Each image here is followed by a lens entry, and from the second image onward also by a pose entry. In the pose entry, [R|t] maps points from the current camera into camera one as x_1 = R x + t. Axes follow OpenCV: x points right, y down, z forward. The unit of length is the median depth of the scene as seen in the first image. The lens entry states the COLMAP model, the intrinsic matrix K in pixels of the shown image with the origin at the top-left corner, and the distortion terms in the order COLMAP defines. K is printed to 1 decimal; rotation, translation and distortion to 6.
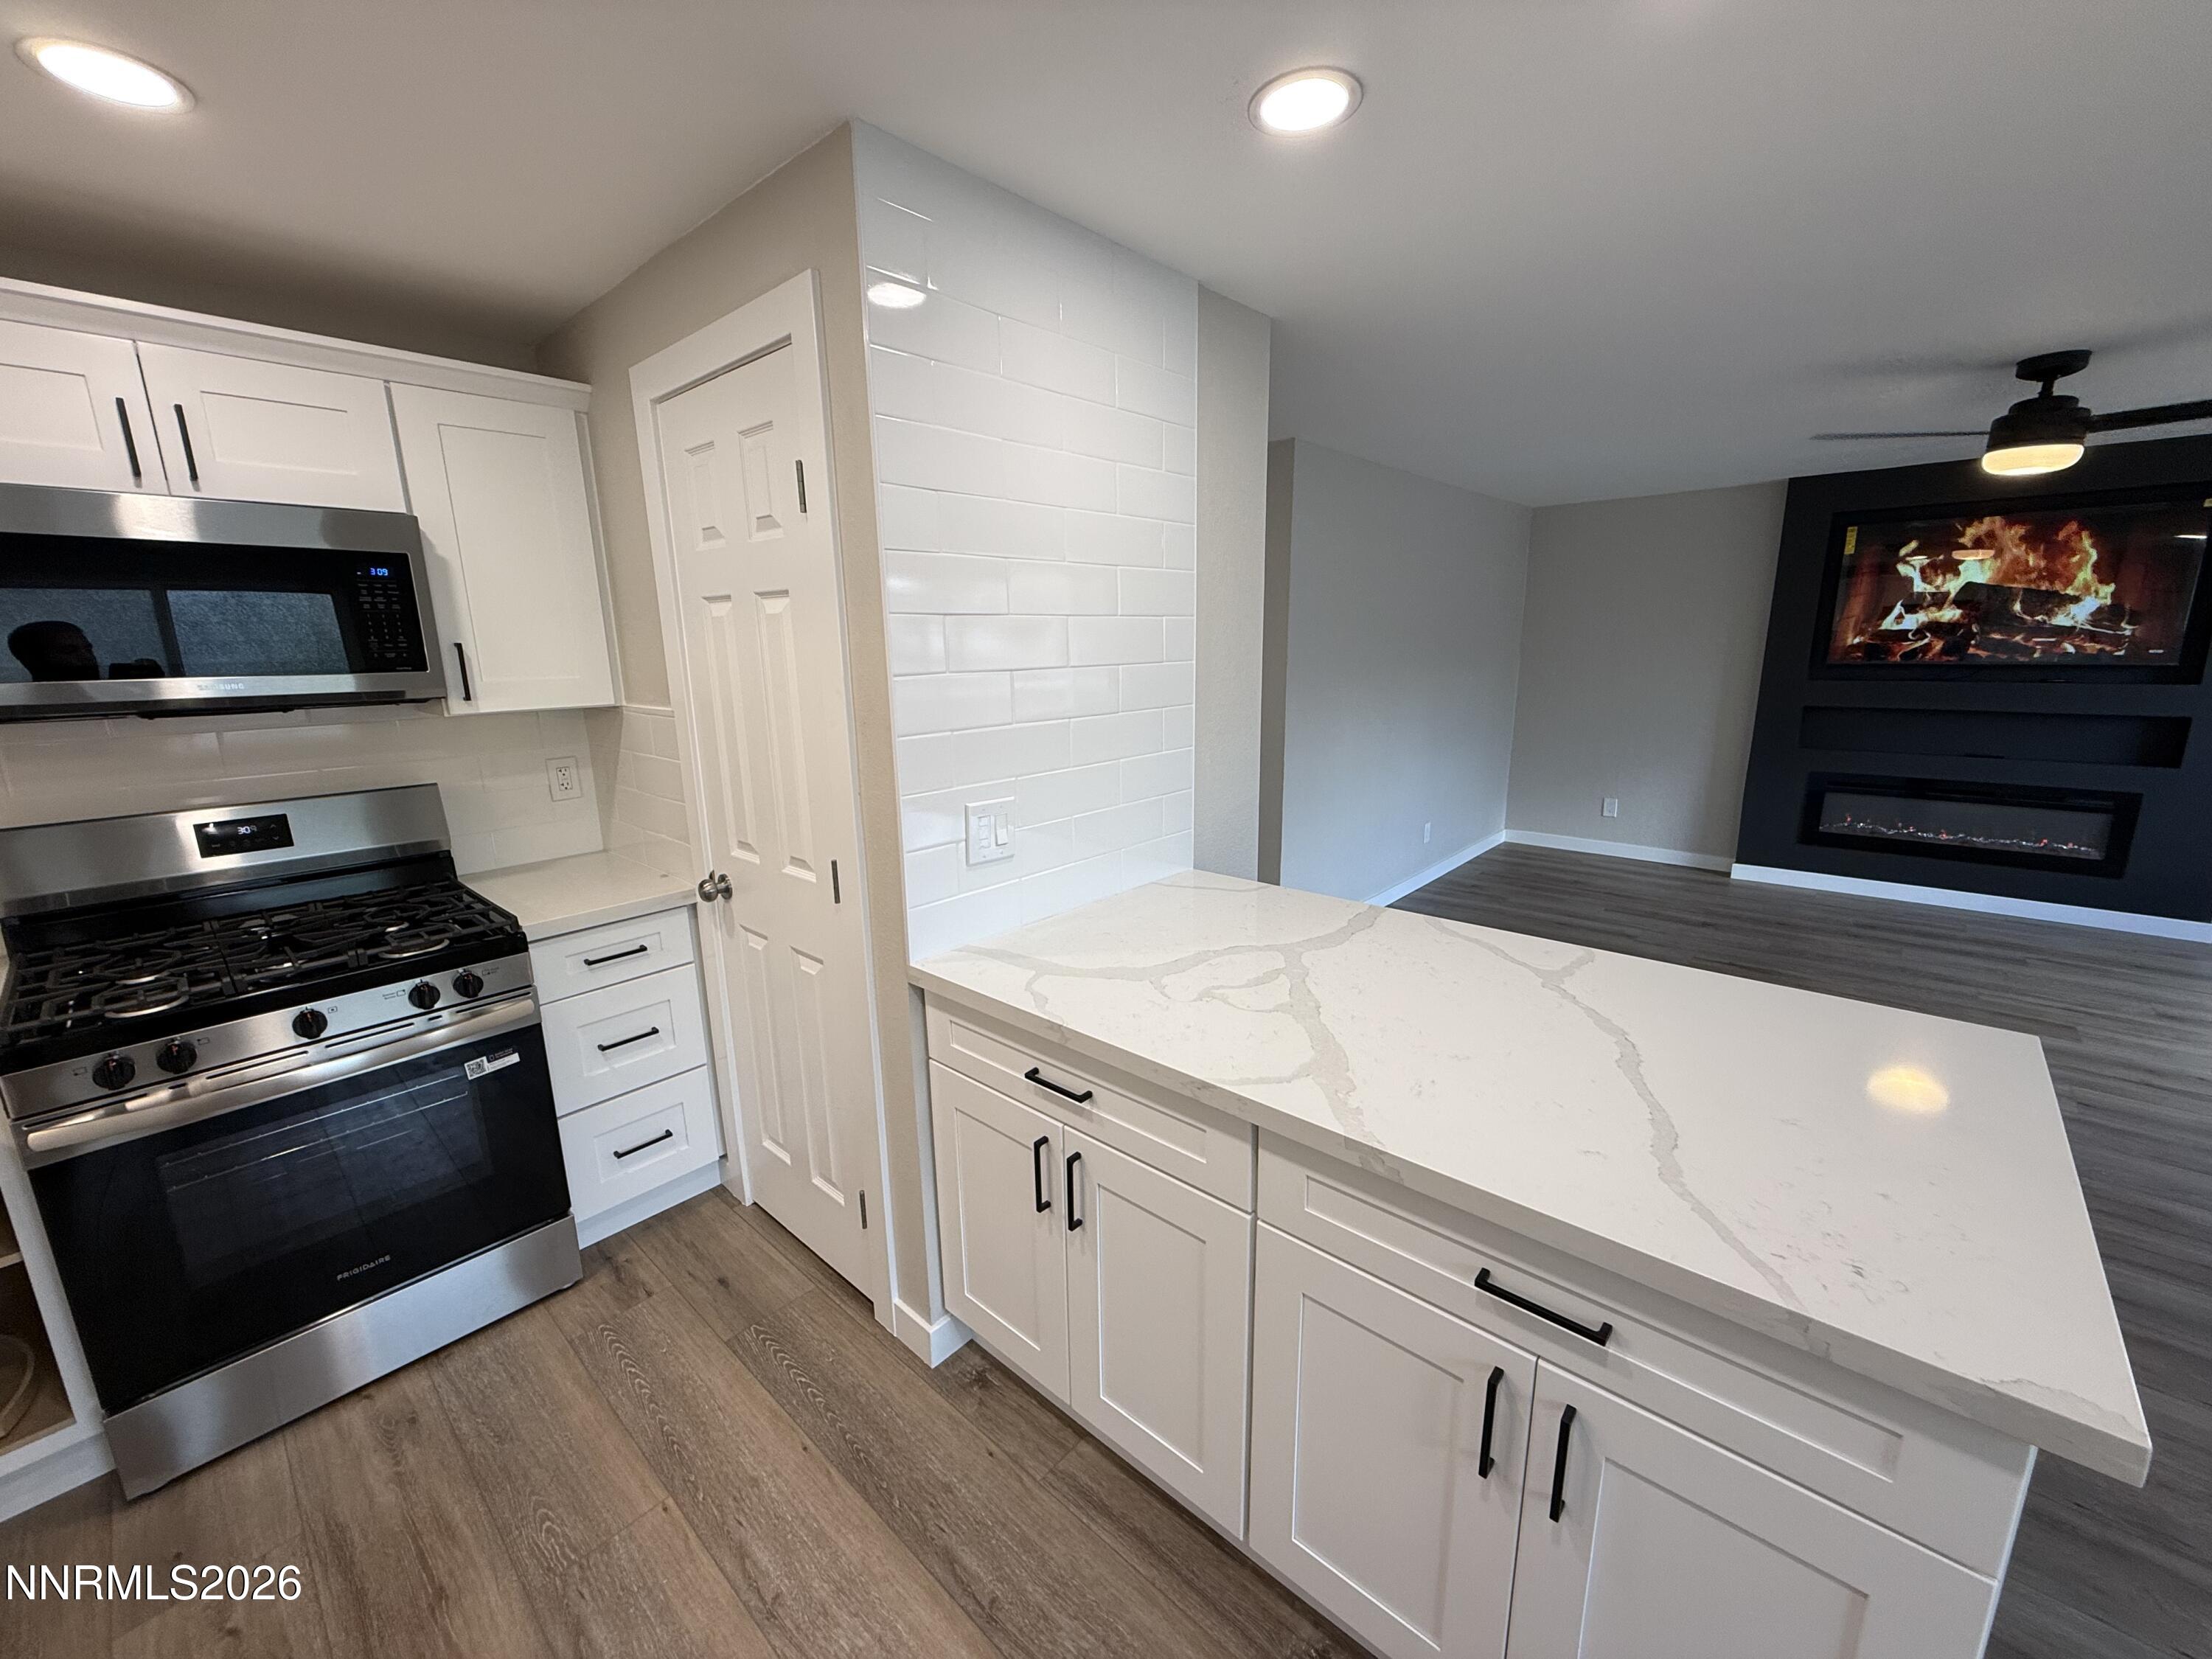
lens RADIAL K [[878.5, 0, 1102.3], [0, 878.5, 830.6], [0, 0, 1]] dist [0.000026, -0.000153]
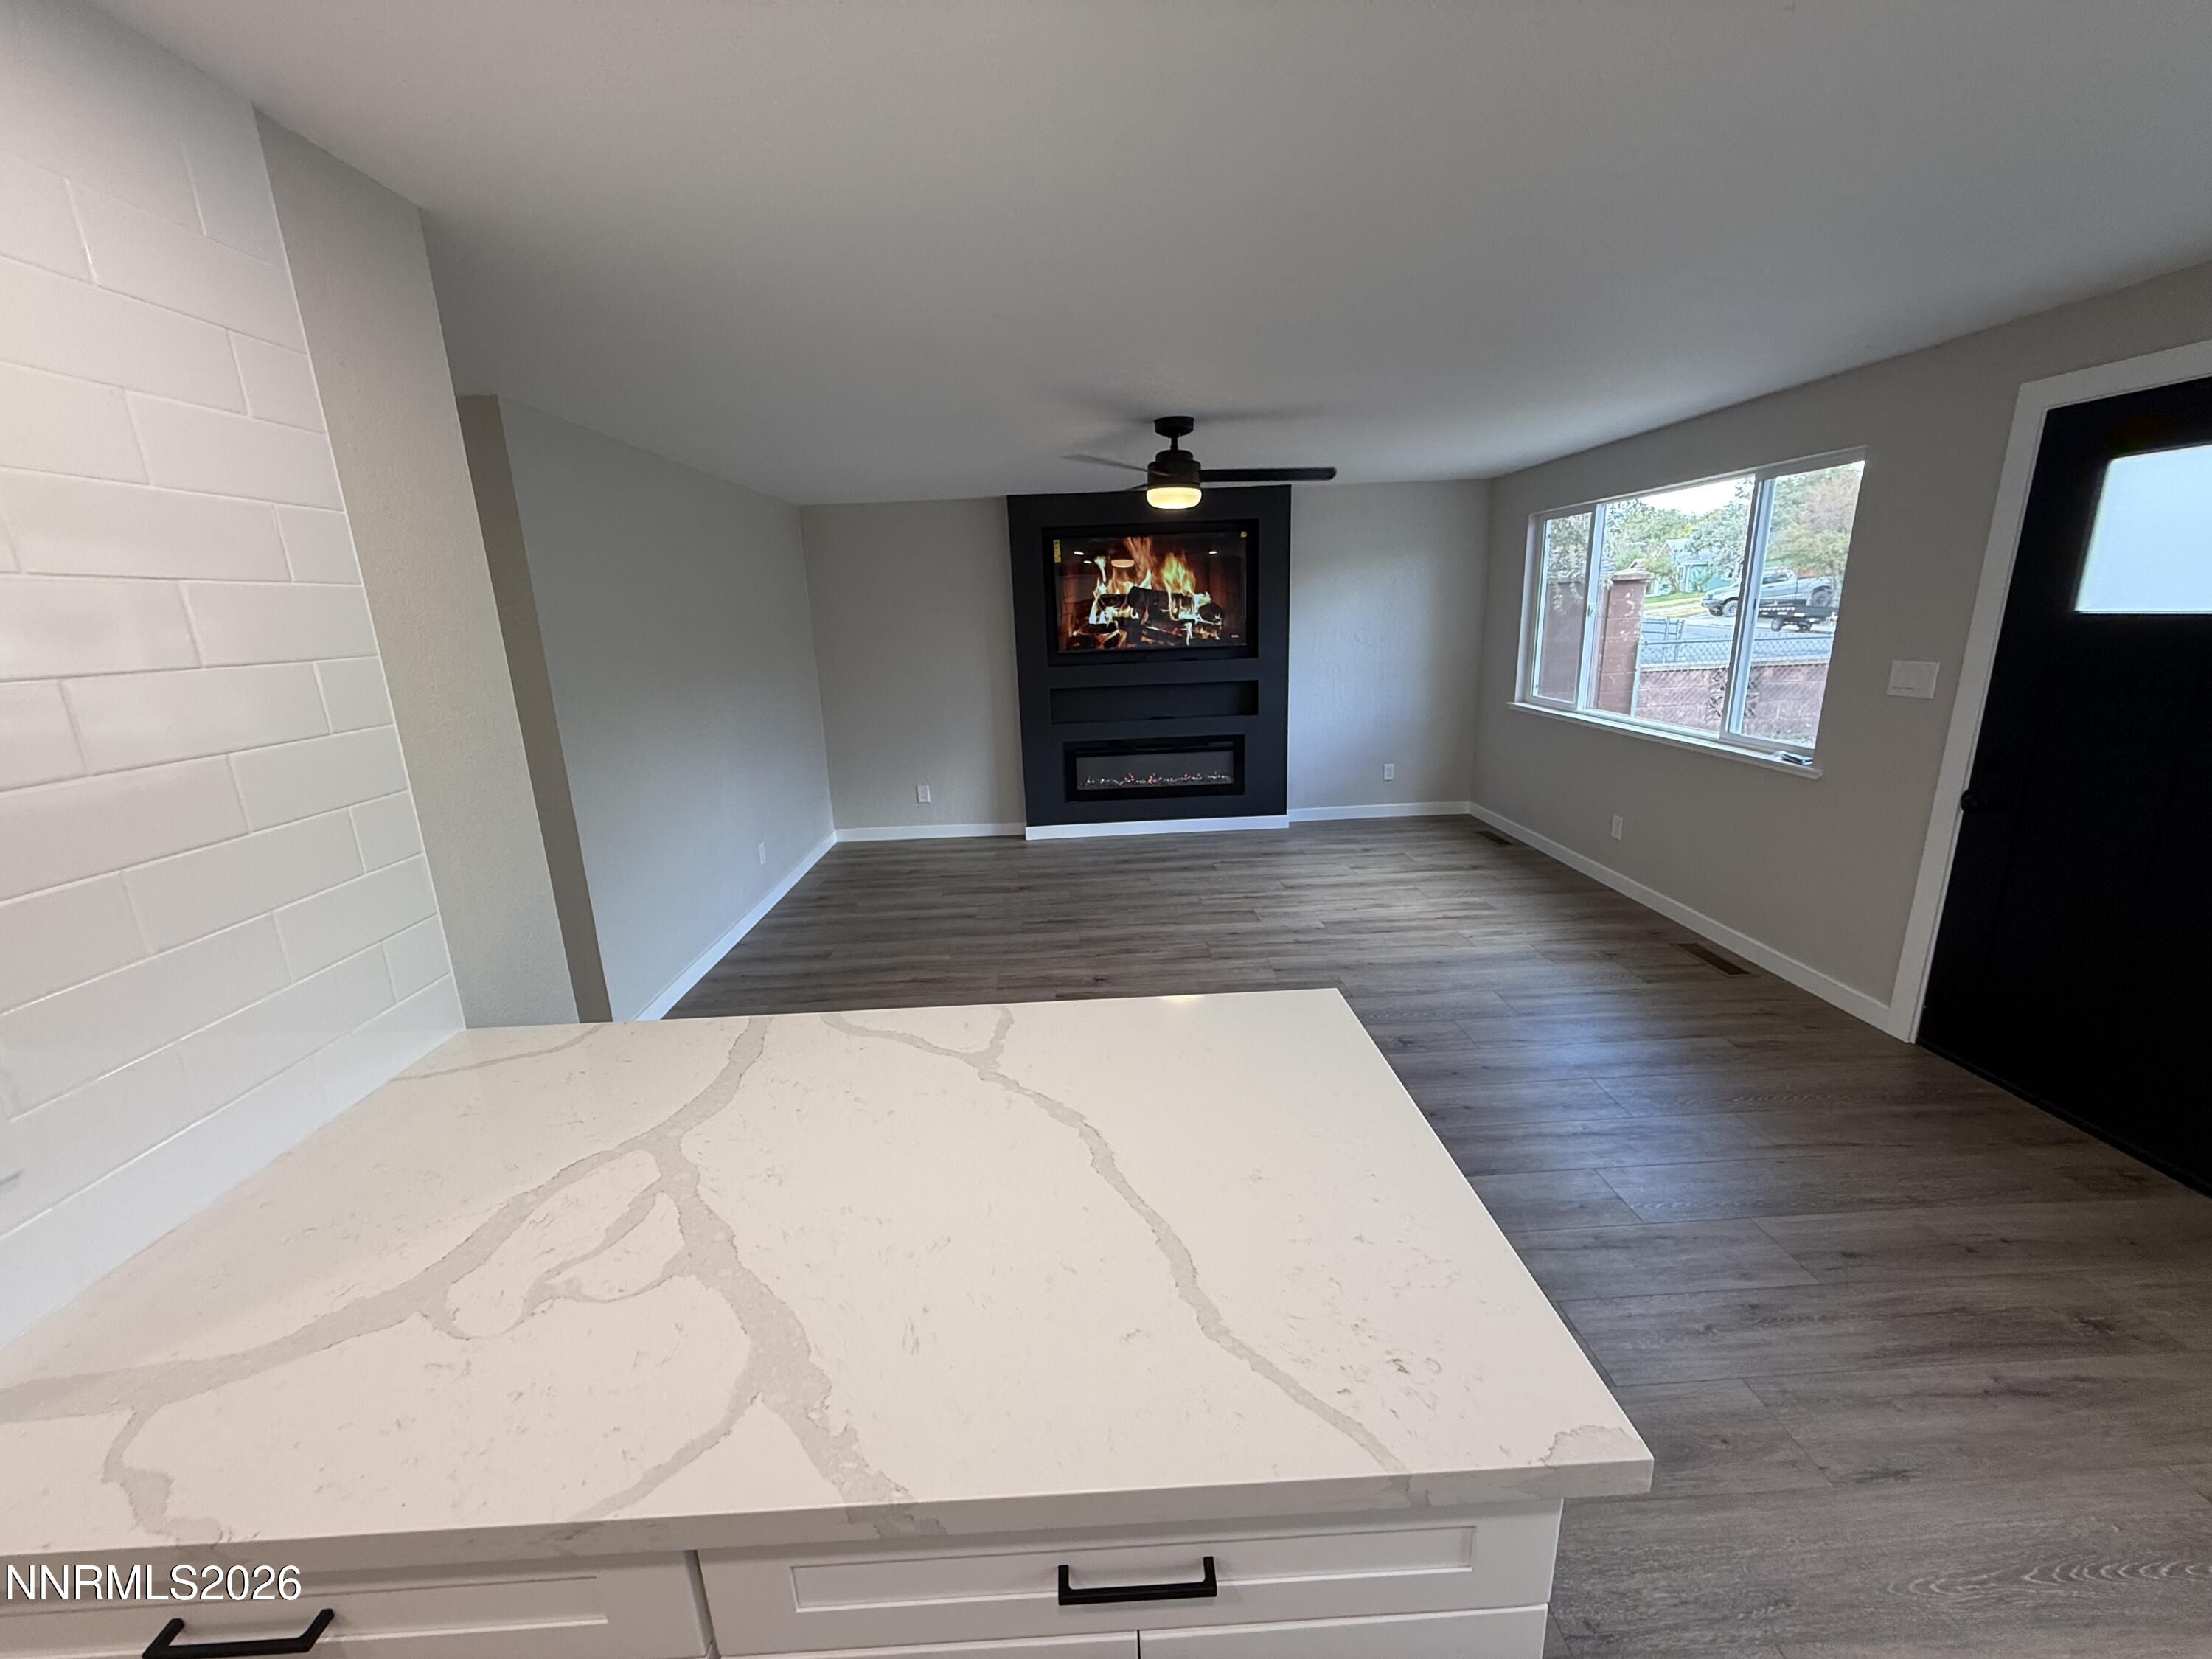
lens RADIAL K [[878.5, 0, 1102.3], [0, 878.5, 830.6], [0, 0, 1]] dist [0.000026, -0.000153]
pose [[0.721328, -0.180672, 0.668613, 0.019289], [0.172964, 0.981779, 0.078694, -0.043069], [-0.670649, 0.058881, 0.739435, 0.100520]]
